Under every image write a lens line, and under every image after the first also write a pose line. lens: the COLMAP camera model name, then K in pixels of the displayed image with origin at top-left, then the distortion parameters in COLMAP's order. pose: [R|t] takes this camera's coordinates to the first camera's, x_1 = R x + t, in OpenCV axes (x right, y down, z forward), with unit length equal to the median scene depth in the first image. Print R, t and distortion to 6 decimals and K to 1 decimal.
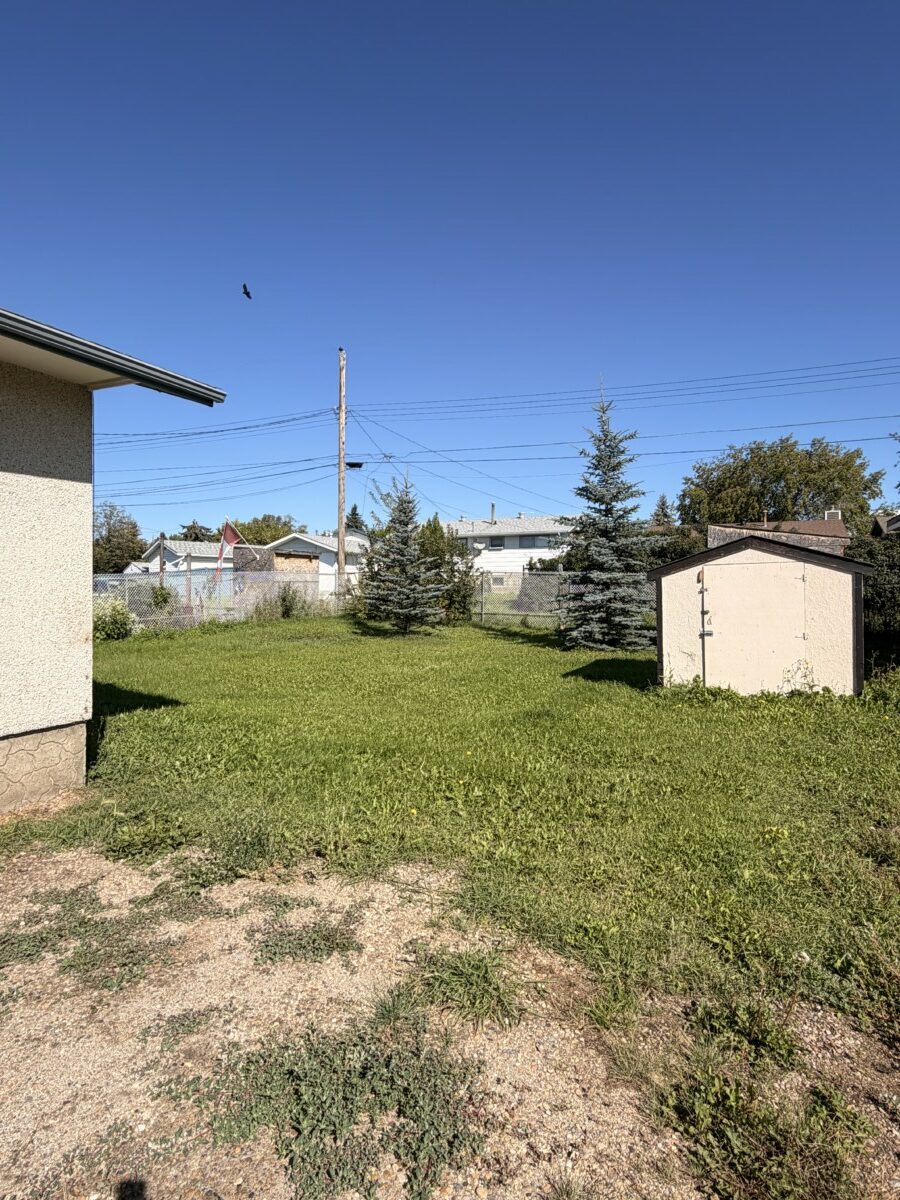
lens RADIAL K [[660.4, 0, 446.0], [0, 660.4, 595.4], [0, 0, 1]] dist [-0.000655, -0.000596]
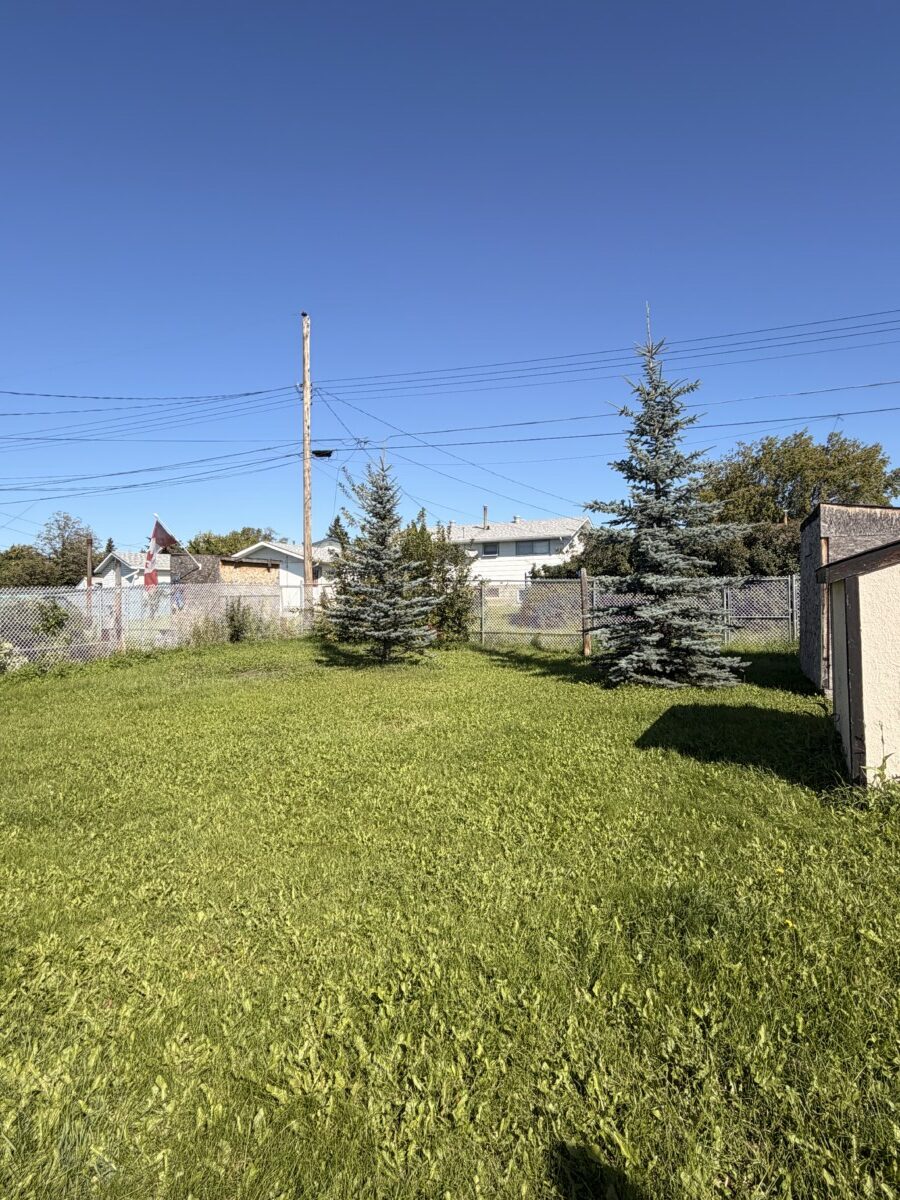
lens RADIAL K [[660.4, 0, 458.5], [0, 660.4, 605.1], [0, 0, 1]] dist [-0.000655, -0.000596]
pose [[0.999147, -0.015682, 0.038190, -0.003751], [0.015846, 0.999867, -0.003976, -0.003036], [-0.038122, 0.004578, 0.999263, 0.205359]]
